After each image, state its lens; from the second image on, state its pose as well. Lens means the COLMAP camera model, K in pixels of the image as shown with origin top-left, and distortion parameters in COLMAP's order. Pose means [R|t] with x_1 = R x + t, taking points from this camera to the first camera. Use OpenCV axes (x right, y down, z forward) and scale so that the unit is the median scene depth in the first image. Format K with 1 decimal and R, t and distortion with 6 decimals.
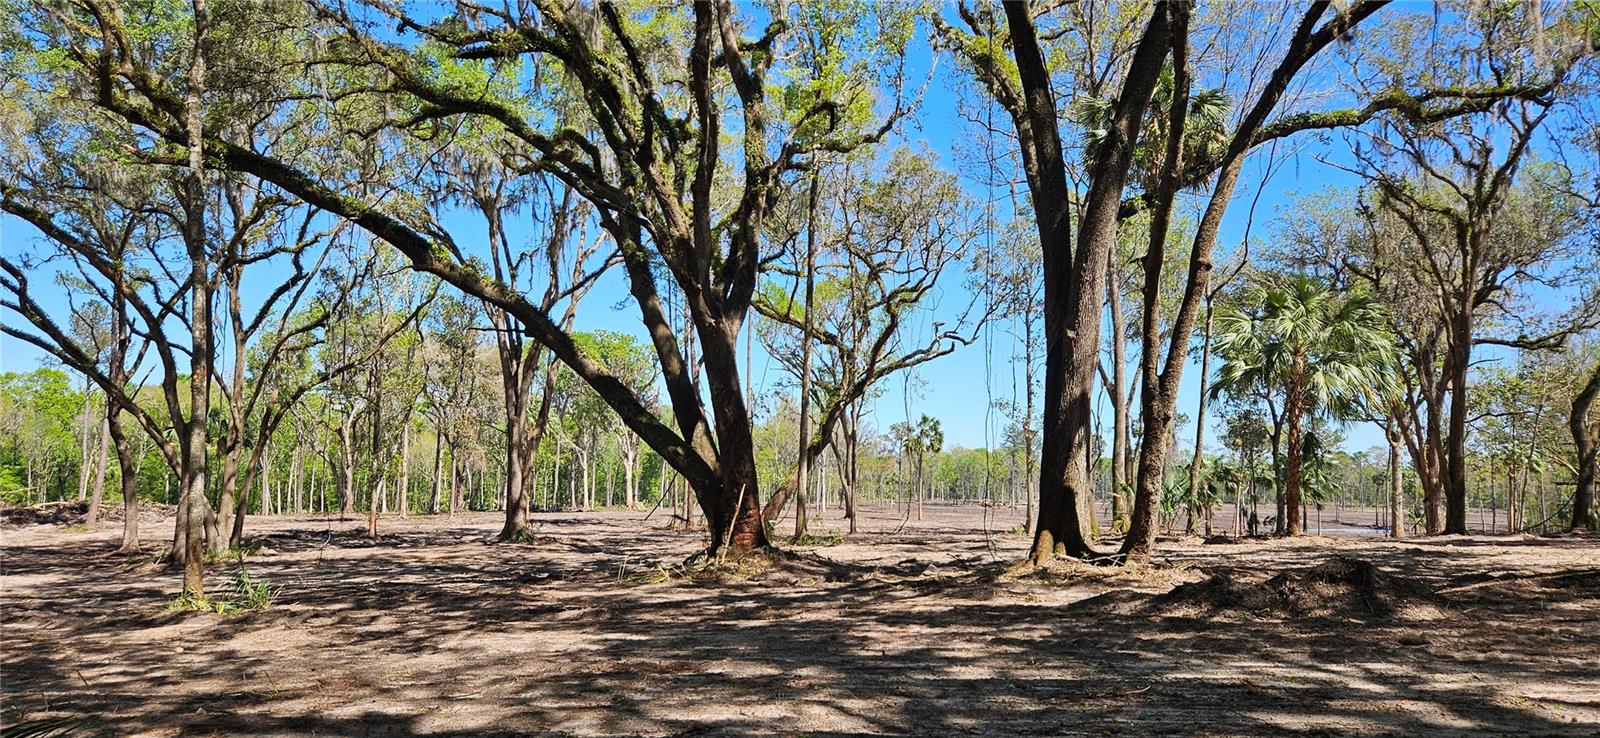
lens RADIAL K [[1075.4, 0, 779.6], [0, 1075.4, 386.9], [0, 0, 1]] dist [0.072231, -0.051557]
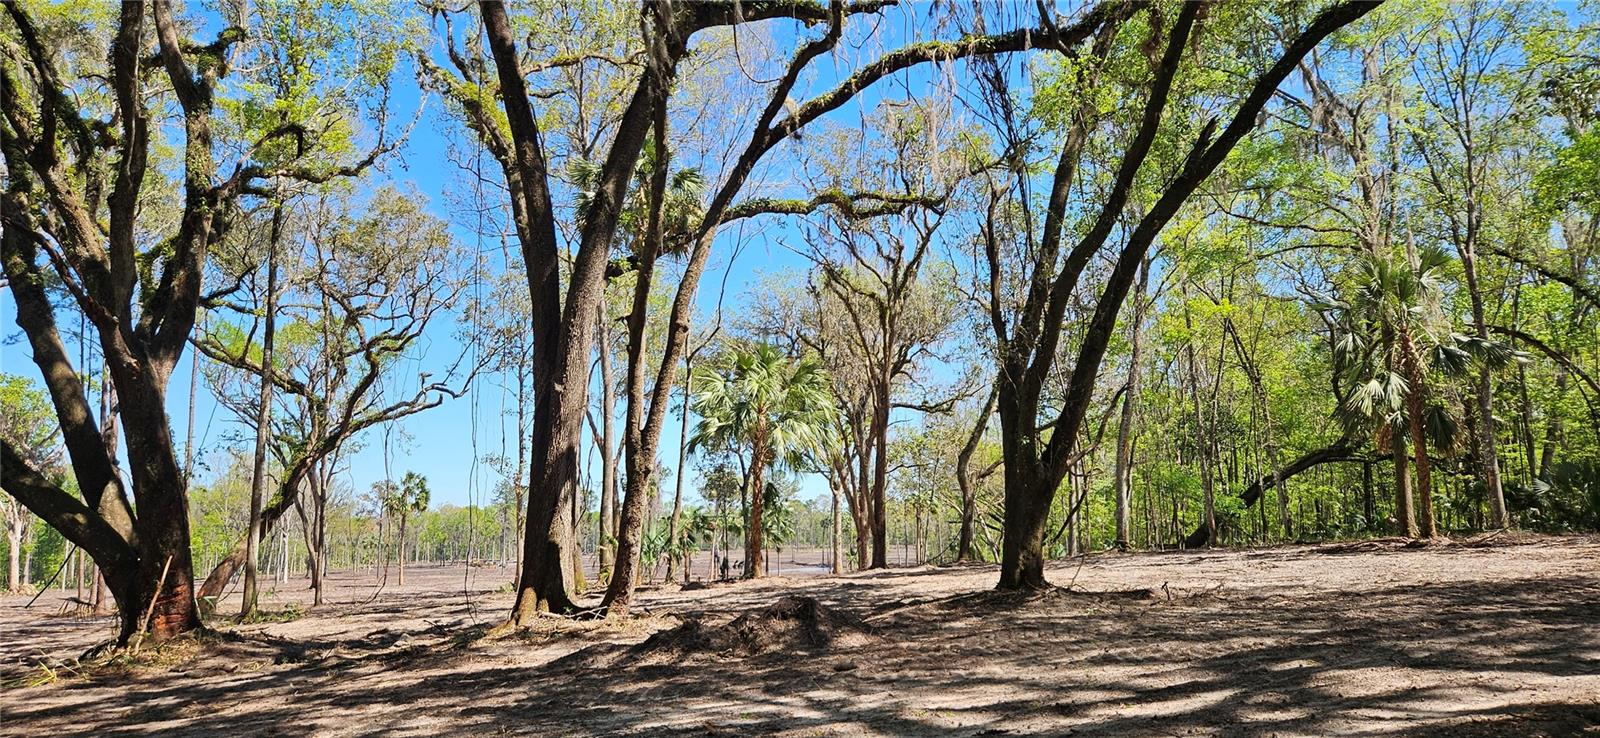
lens RADIAL K [[1075.4, 0, 792.3], [0, 1075.4, 378.0], [0, 0, 1]] dist [0.072231, -0.051557]
pose [[0.890926, 0.030869, 0.453098, 0.007117], [-0.003986, 0.998180, -0.060165, 0.000923], [-0.454131, 0.051797, 0.889428, 0.009083]]
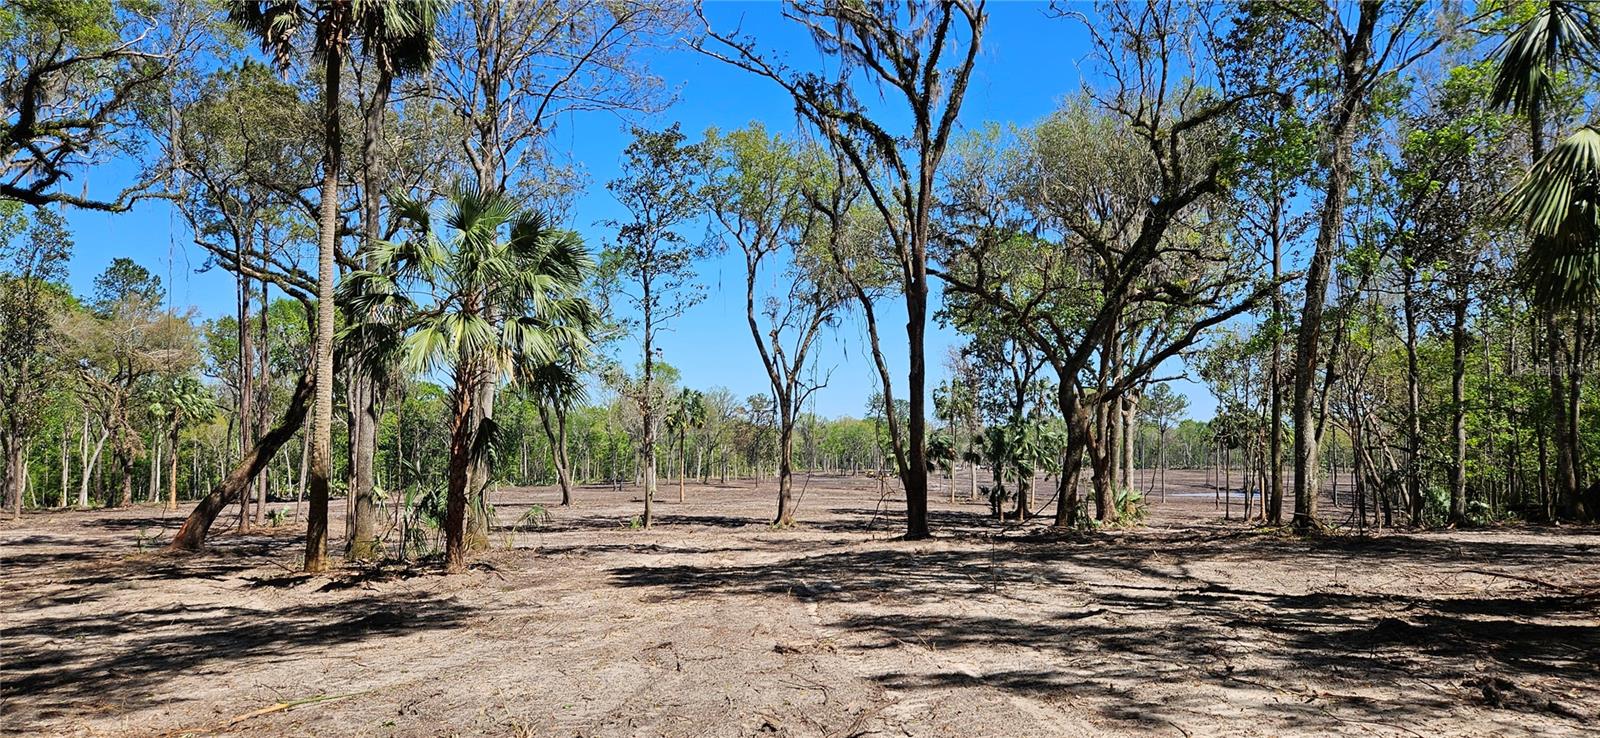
lens RADIAL K [[1075.4, 0, 785.8], [0, 1075.4, 368.9], [0, 0, 1]] dist [0.072231, -0.051557]
pose [[0.997361, -0.012187, 0.071573, 5.781792], [0.011459, 0.999879, 0.010562, 0.050835], [-0.071693, -0.009713, 0.997379, 2.985834]]
